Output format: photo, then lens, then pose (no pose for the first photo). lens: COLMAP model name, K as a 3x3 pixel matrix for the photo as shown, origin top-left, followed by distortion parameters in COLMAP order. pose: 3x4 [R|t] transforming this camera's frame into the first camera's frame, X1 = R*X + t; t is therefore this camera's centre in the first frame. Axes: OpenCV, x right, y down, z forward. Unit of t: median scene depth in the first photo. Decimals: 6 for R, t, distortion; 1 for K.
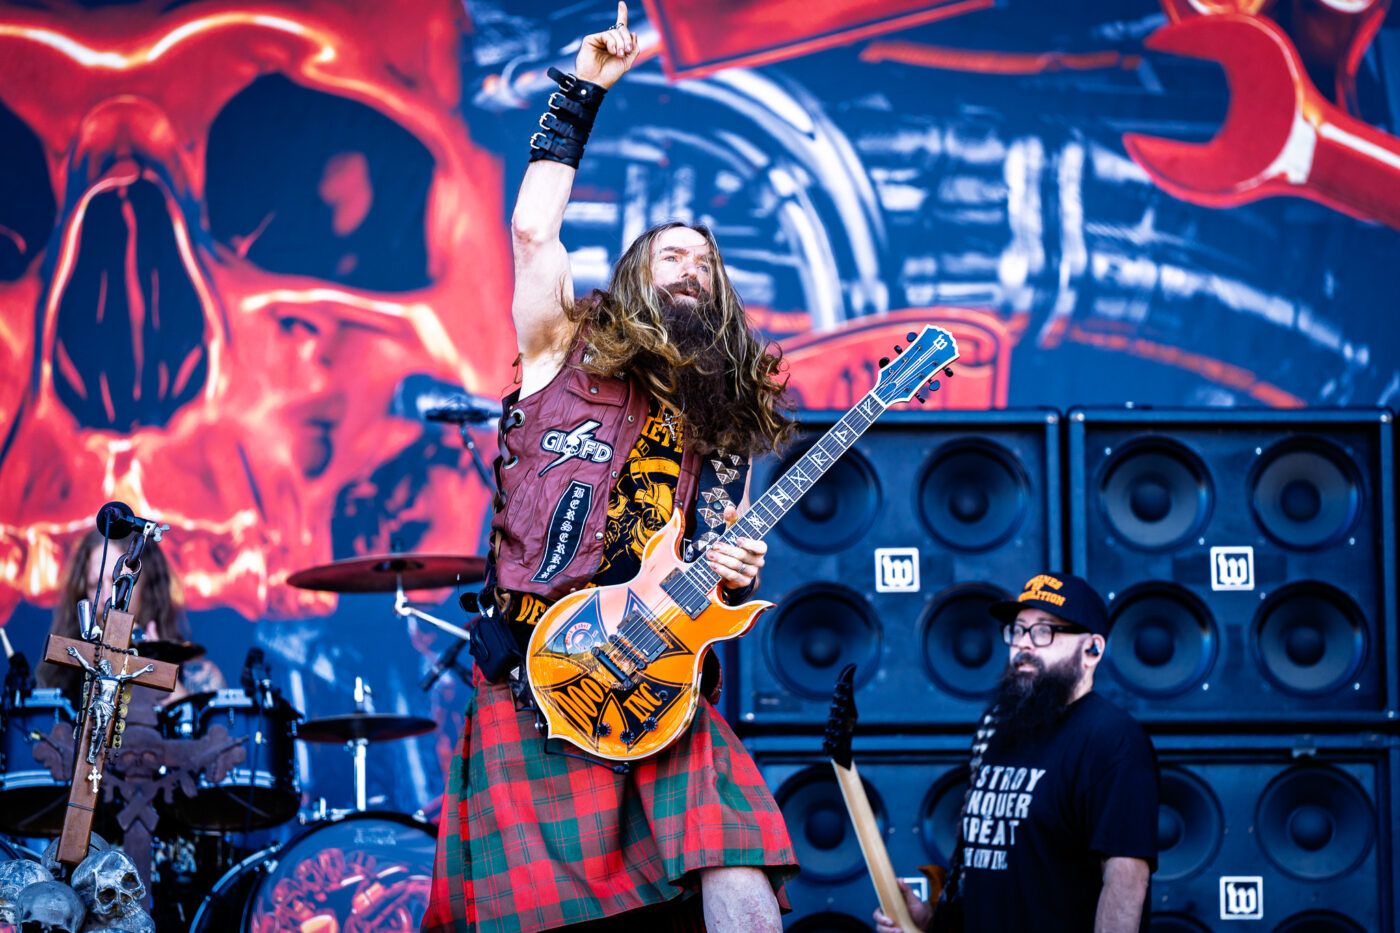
lens RADIAL K [[7654.7, 0, 700.0], [0, 7654.7, 466.5], [0, 0, 1]] dist [-0.083023, 8.736137]
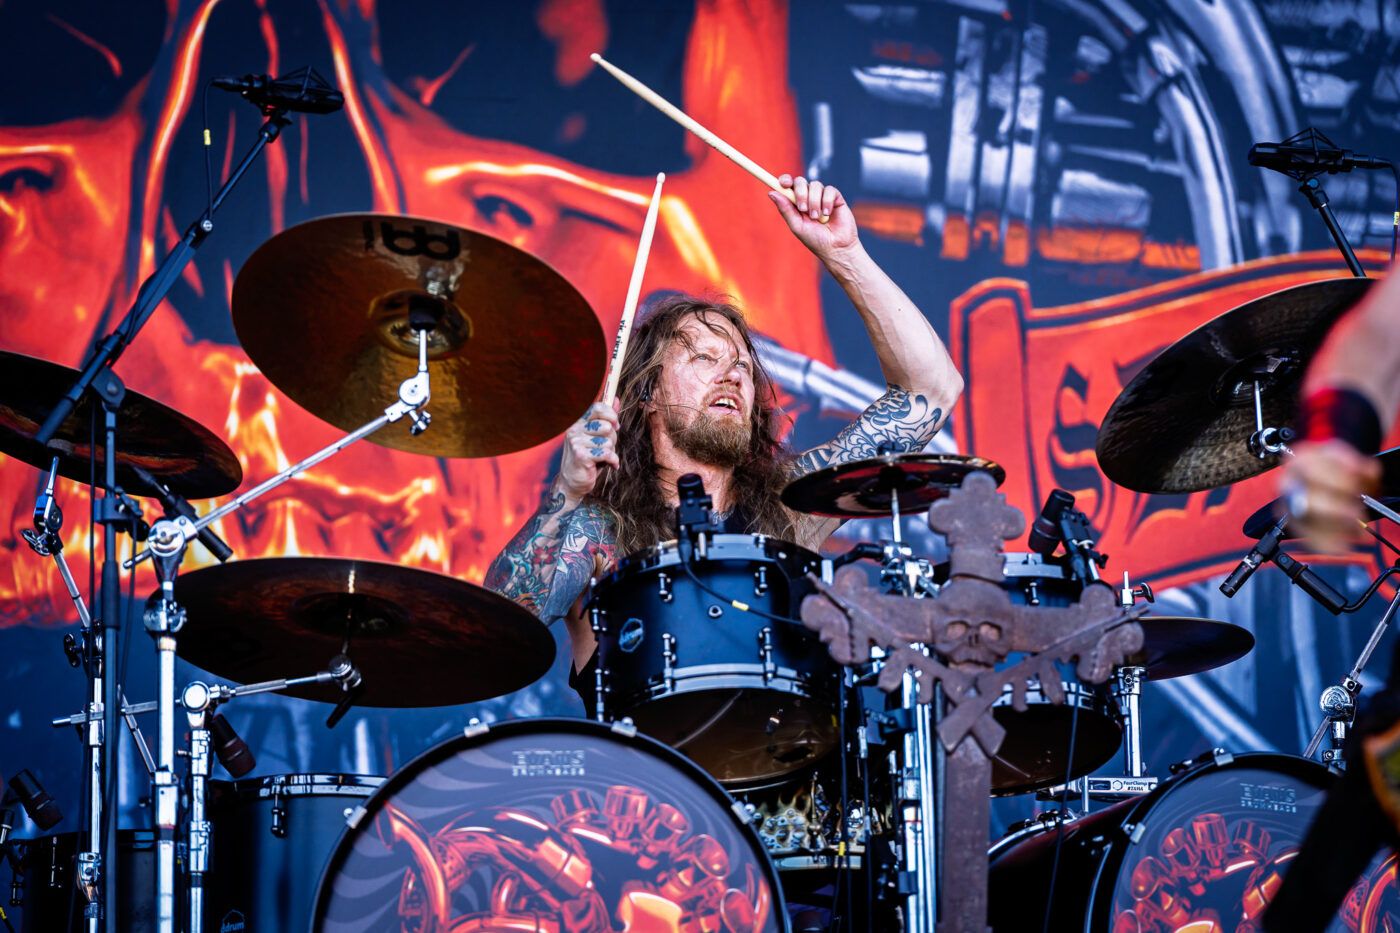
lens RADIAL K [[7654.7, 0, 700.0], [0, 7654.7, 466.5], [0, 0, 1]] dist [-0.083023, 8.736137]
pose [[0.978301, 0.050140, 0.201030, -0.172425], [-0.034227, 0.996055, -0.081869, 0.059944], [-0.204342, 0.073212, 0.976158, 0.331953]]
